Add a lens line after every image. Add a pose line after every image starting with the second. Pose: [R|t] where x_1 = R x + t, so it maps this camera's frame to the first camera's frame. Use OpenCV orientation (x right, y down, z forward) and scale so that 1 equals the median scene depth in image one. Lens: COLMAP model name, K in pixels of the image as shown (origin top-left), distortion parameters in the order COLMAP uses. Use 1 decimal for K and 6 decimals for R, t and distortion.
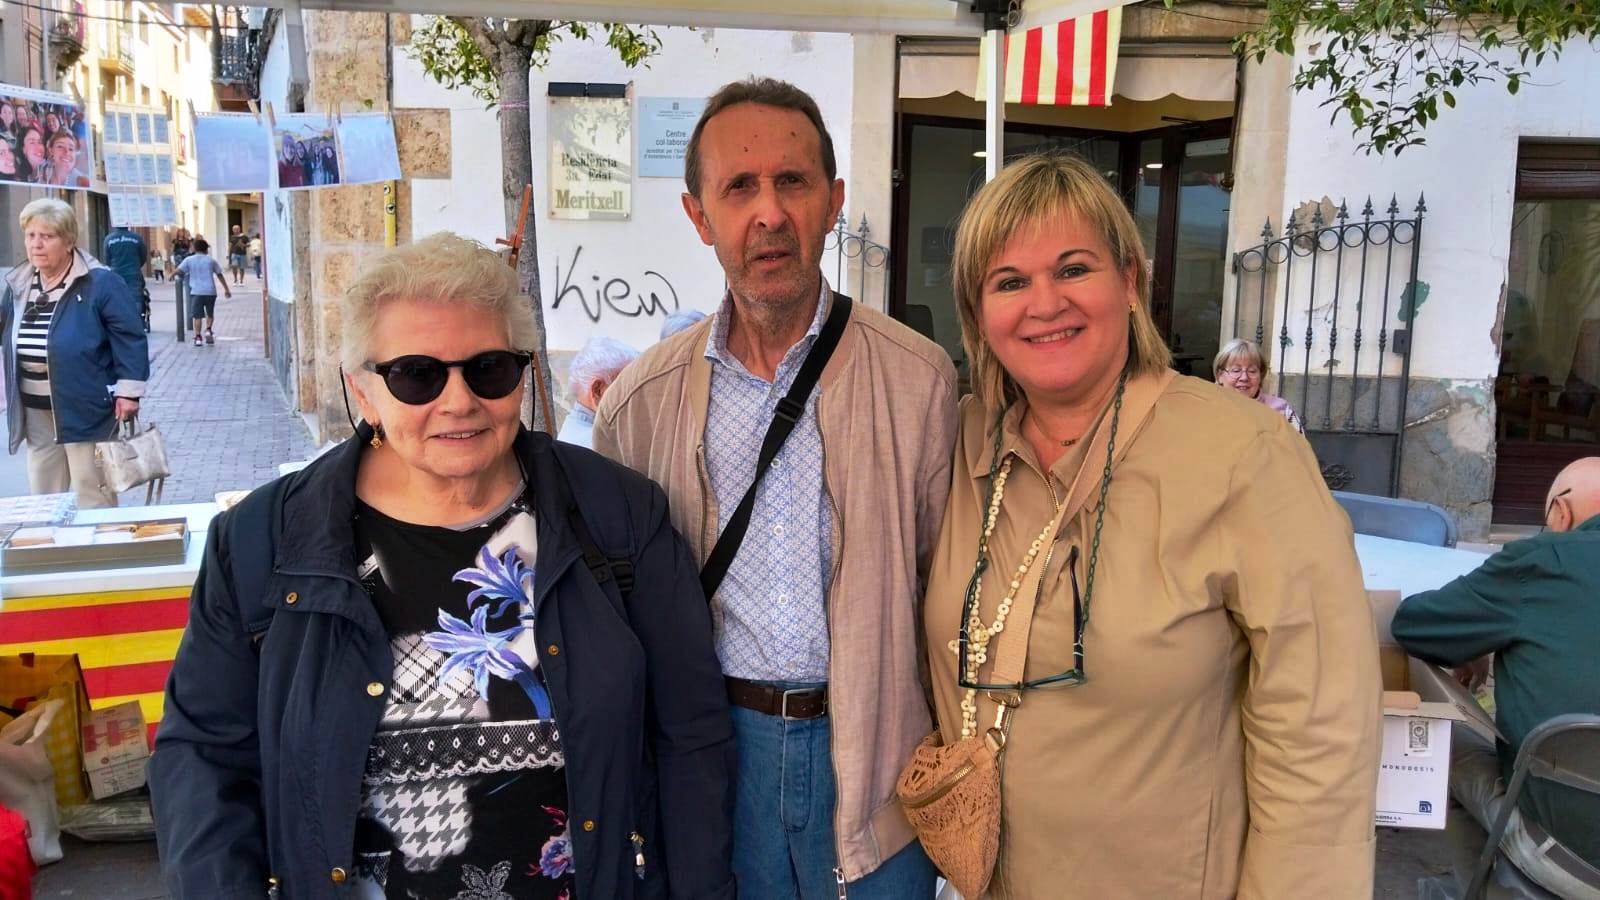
lens RADIAL K [[1274.5, 0, 800.0], [0, 1274.5, 450.0], [0, 0, 1]] dist [0.057528, -0.140198]
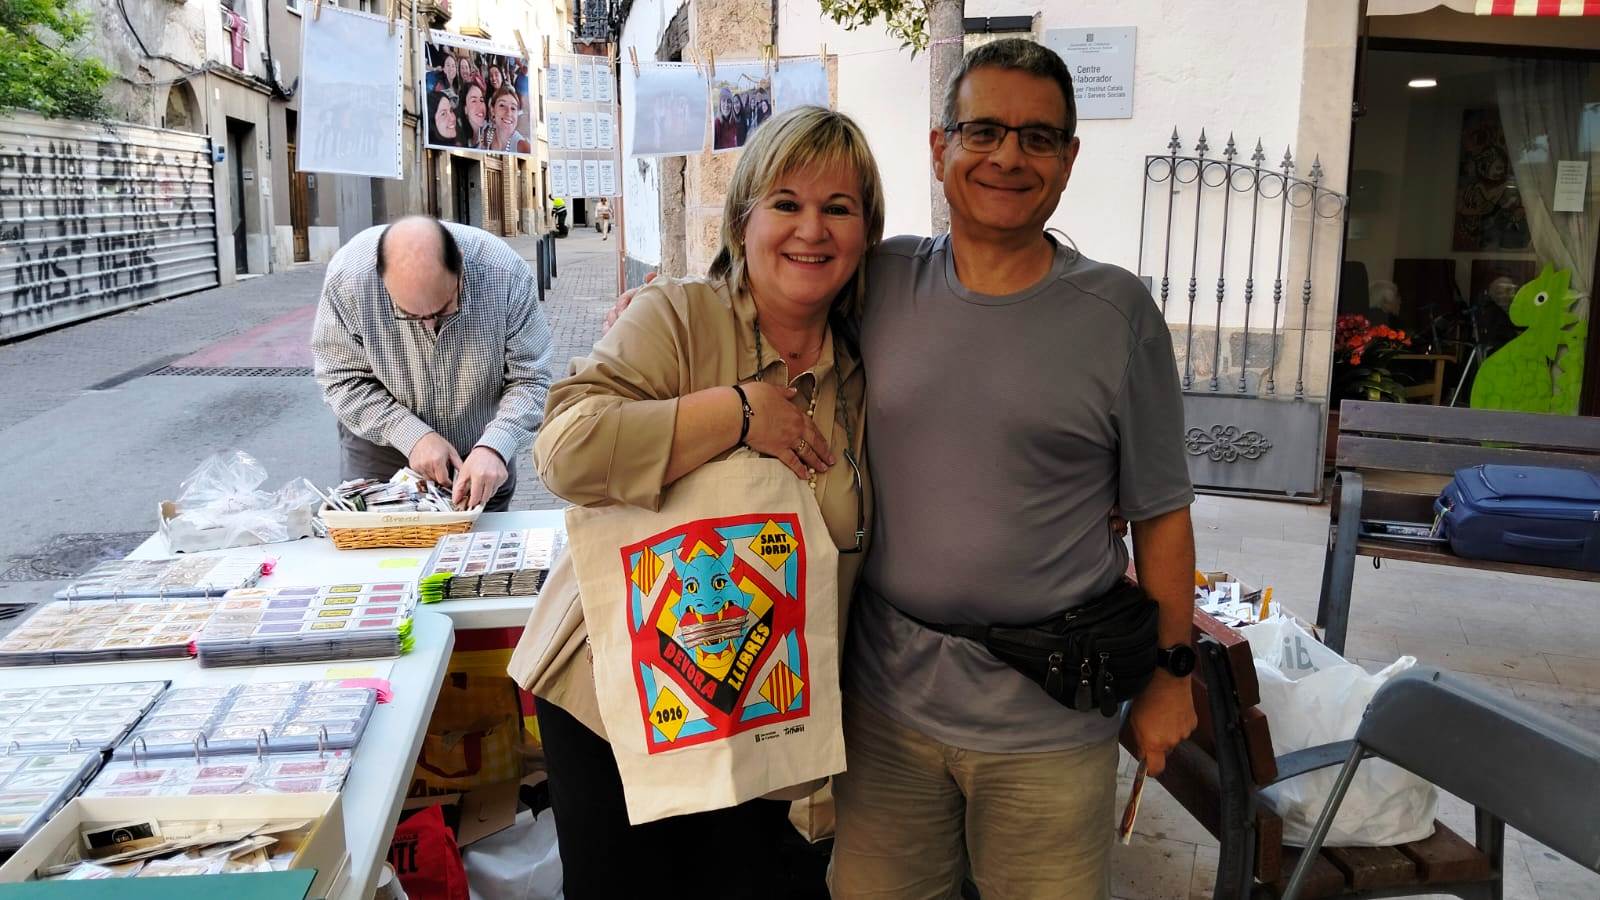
lens RADIAL K [[1297.6, 0, 800.0], [0, 1297.6, 450.0], [0, 0, 1]] dist [0.158622, -0.376671]
pose [[0.971707, 0.026510, -0.234697, -0.081957], [-0.018450, 0.999164, 0.036471, -0.019388], [0.235467, -0.031109, 0.971384, 0.082961]]
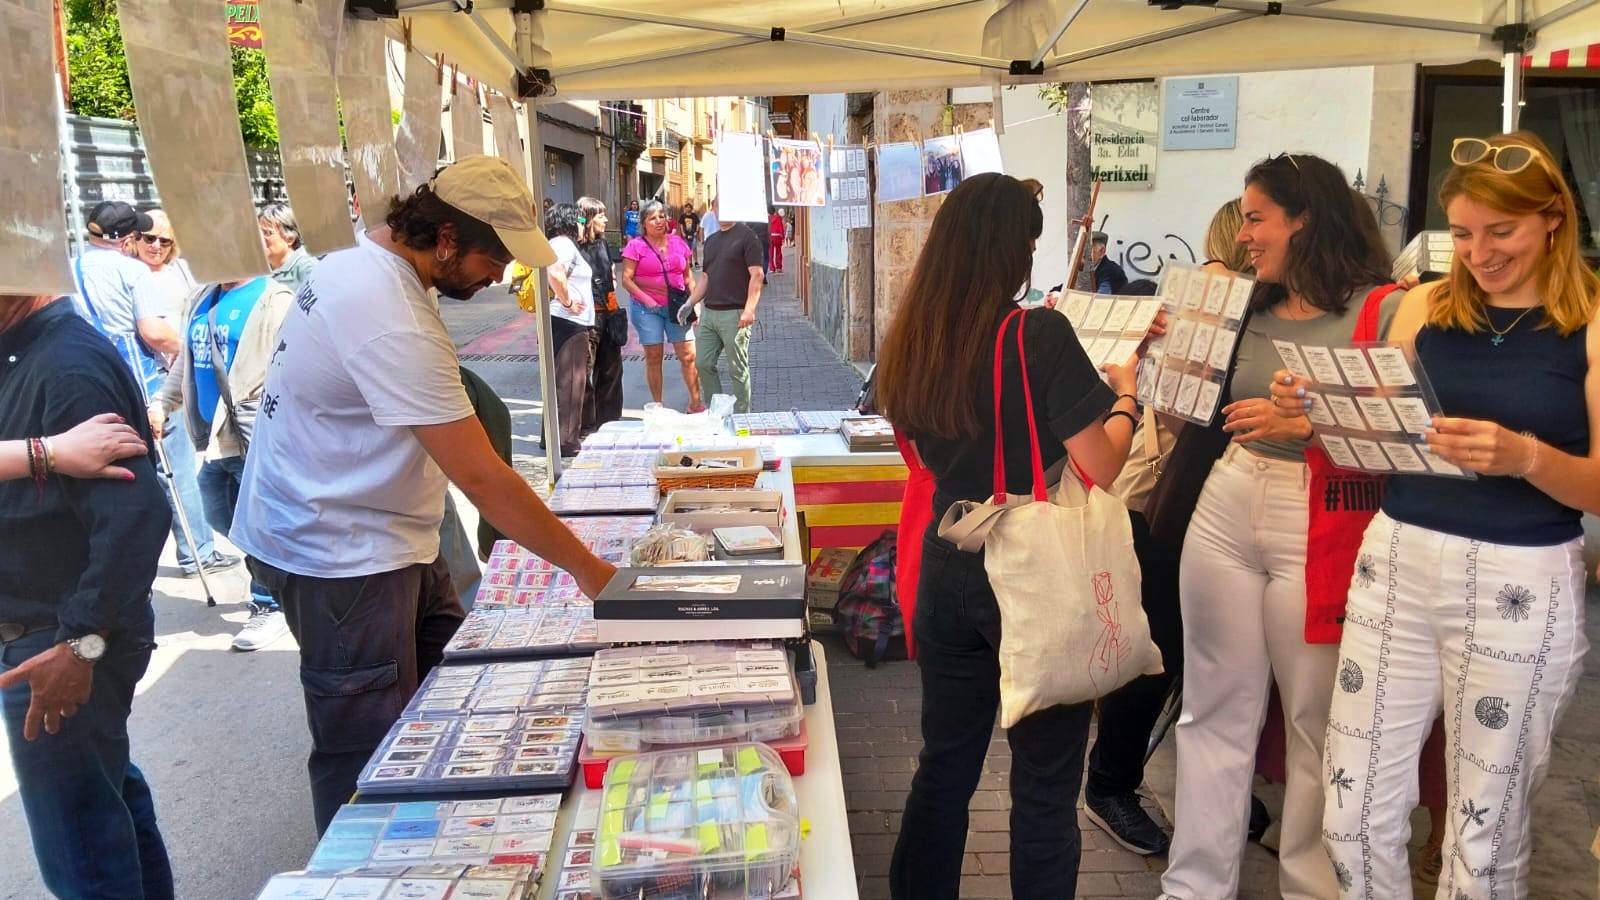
lens RADIAL K [[1300.9, 0, 800.0], [0, 1300.9, 450.0], [0, 0, 1]] dist [0.052708, -0.132654]
pose [[0.937738, 0.029057, -0.346125, -0.024831], [-0.017235, 0.999160, 0.037184, 0.012478], [0.346914, -0.028903, 0.937451, -0.223406]]
